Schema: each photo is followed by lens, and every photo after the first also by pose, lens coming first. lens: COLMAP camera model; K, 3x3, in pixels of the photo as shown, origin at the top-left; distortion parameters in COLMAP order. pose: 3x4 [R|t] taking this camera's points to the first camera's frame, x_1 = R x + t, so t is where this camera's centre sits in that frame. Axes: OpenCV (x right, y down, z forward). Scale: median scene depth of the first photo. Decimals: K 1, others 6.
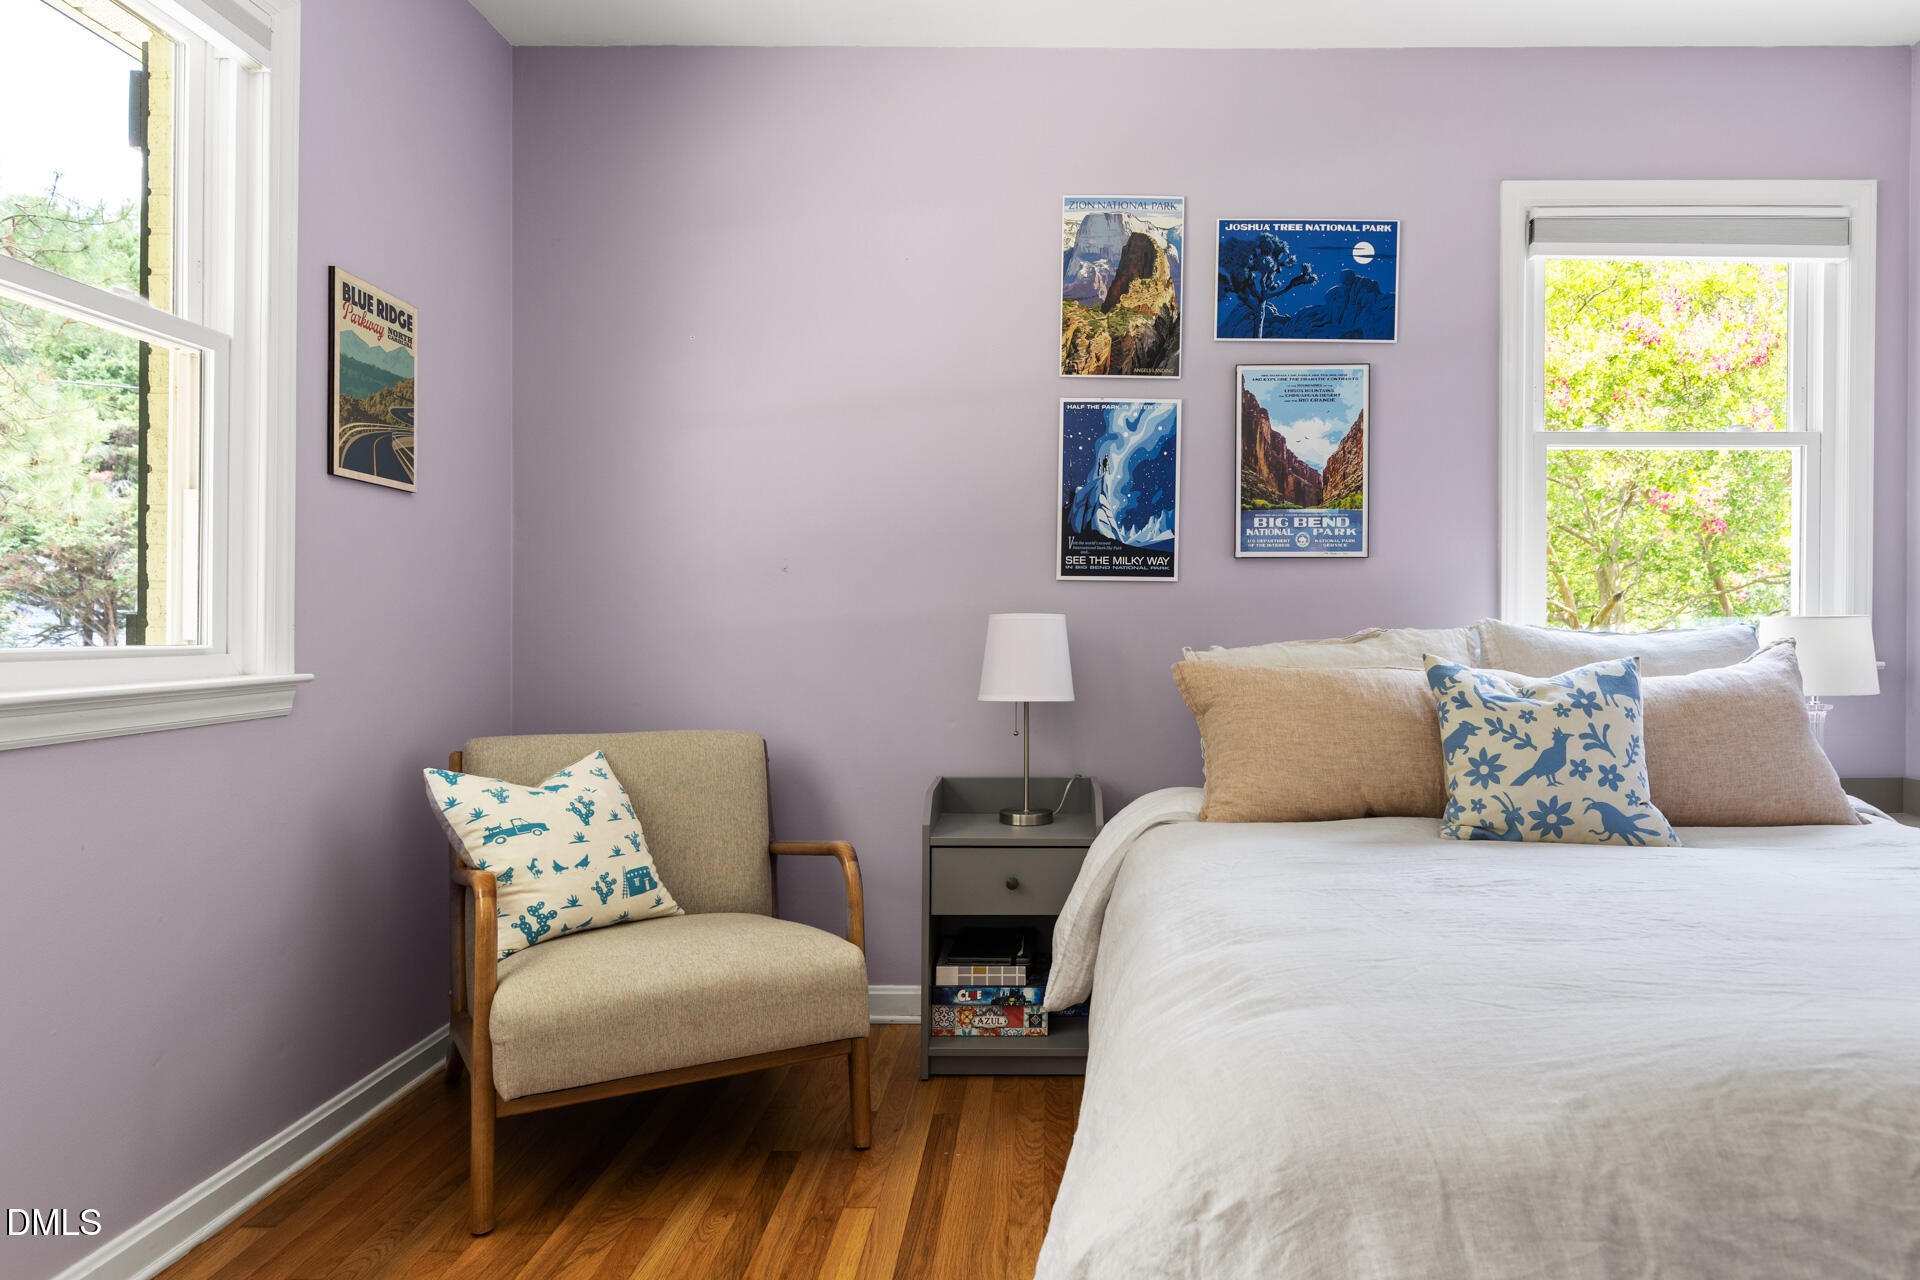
lens RADIAL K [[1206.6, 0, 960.0], [0, 1206.6, 640.0], [0, 0, 1]] dist [0.010691, -0.001812]
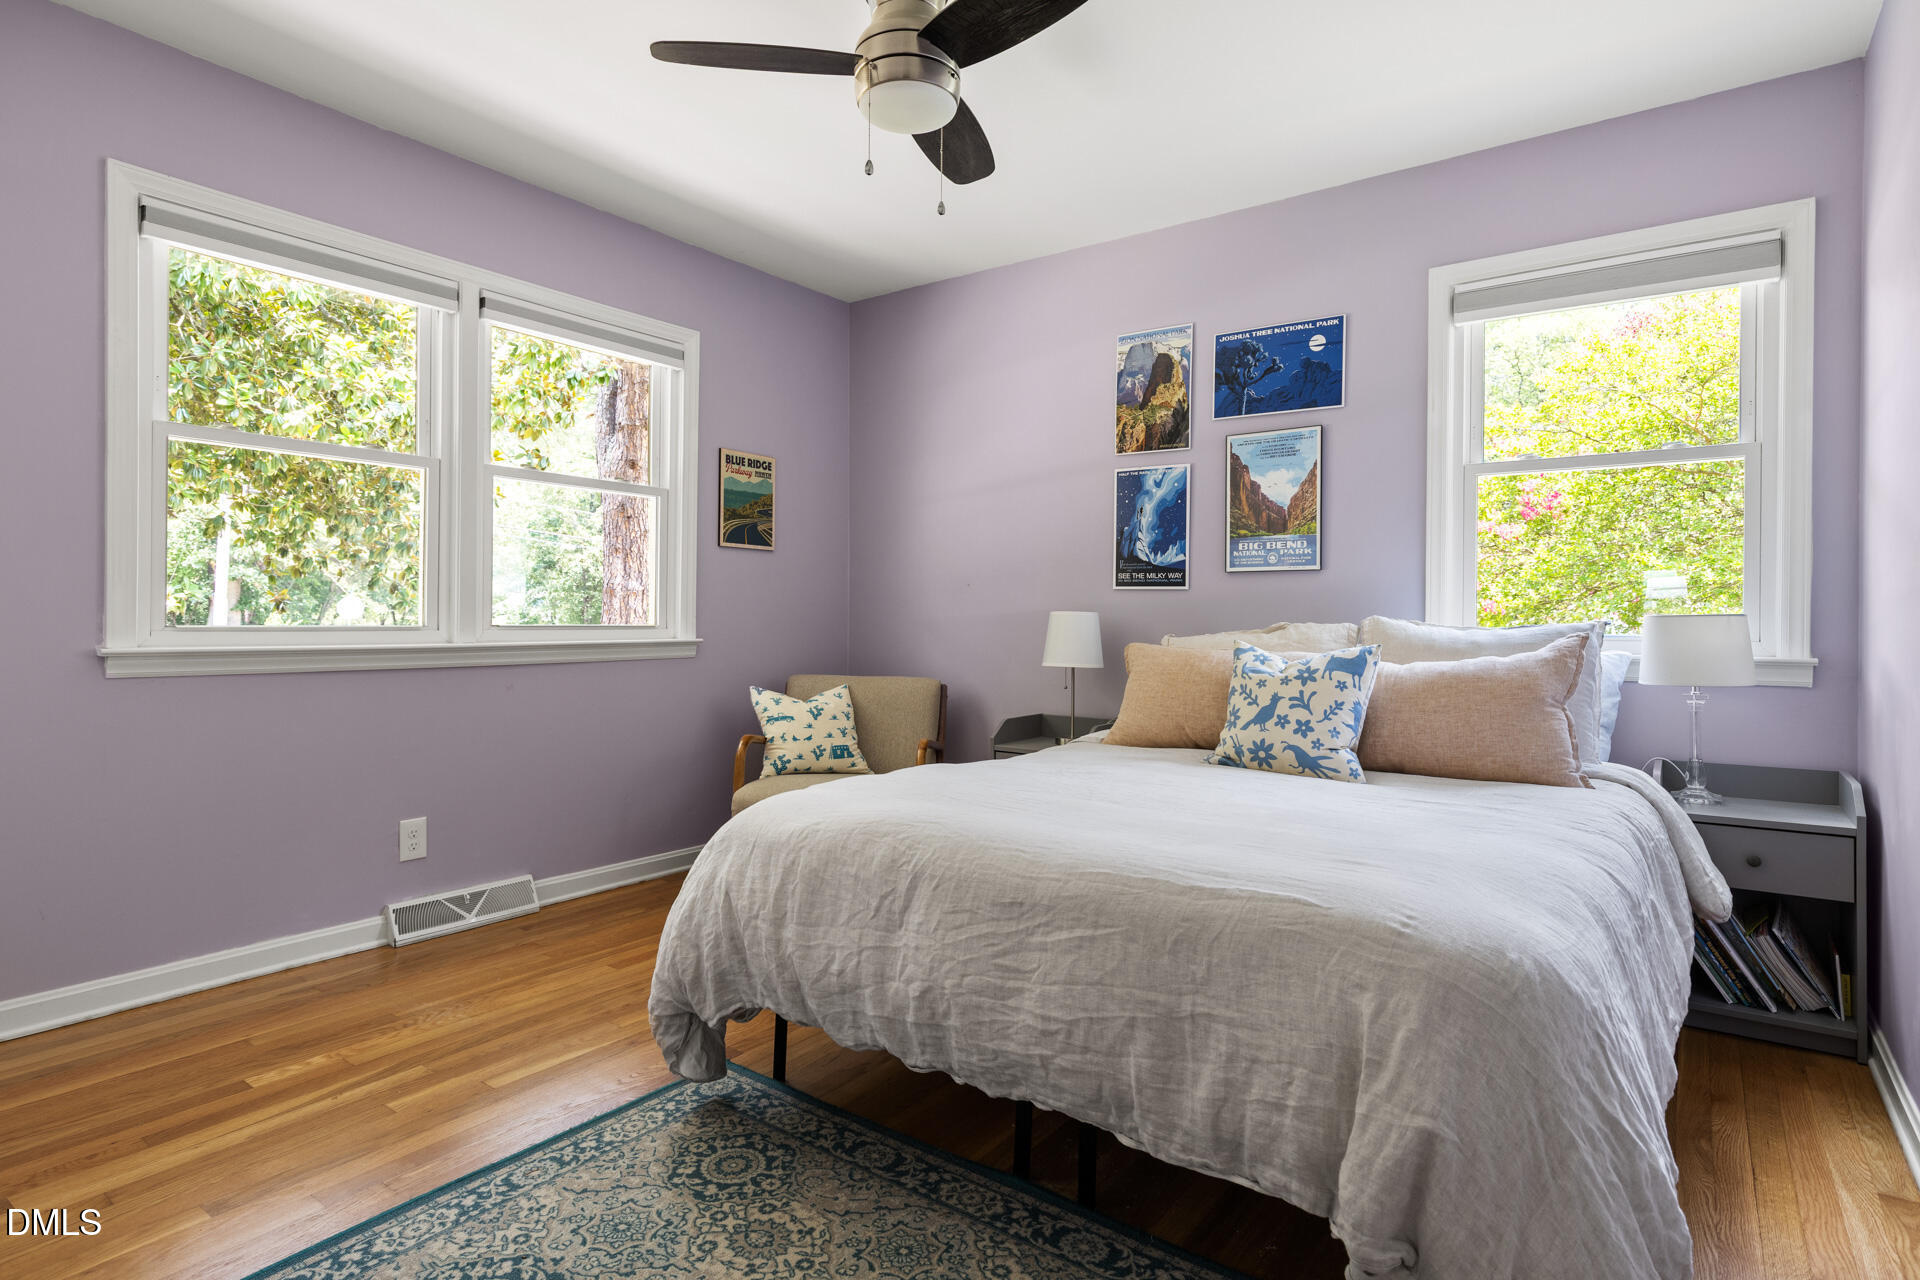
lens RADIAL K [[1017.7, 0, 960.0], [0, 1017.7, 640.0], [0, 0, 1]] dist [-0.000528, 0.000617]
pose [[0.802068, 0.018072, -0.596959, 0.696068], [-0.013261, 0.999835, 0.012451, 0.000734], [0.597085, -0.002070, 0.802175, -0.143896]]
